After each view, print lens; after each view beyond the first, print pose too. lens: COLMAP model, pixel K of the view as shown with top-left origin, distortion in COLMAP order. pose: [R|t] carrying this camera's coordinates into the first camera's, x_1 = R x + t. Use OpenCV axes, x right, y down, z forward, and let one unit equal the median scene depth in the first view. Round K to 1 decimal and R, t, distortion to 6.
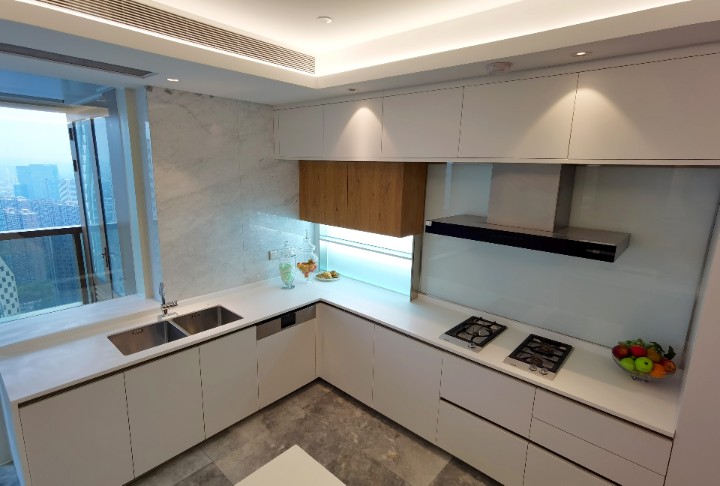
lens RADIAL K [[367.9, 0, 360.0], [0, 367.9, 243.0], [0, 0, 1]] dist [-0.001061, -0.000445]
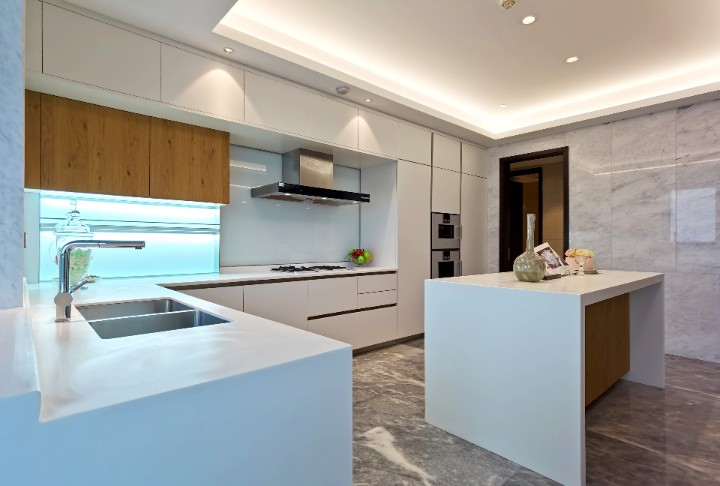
lens RADIAL K [[367.9, 0, 360.0], [0, 367.9, 243.0], [0, 0, 1]] dist [-0.001061, -0.000445]
pose [[0.099083, -0.020805, 0.994862, -0.870615], [0.200765, 0.979639, 0.000492, 0.164762], [-0.974616, 0.199685, 0.101242, 0.539195]]
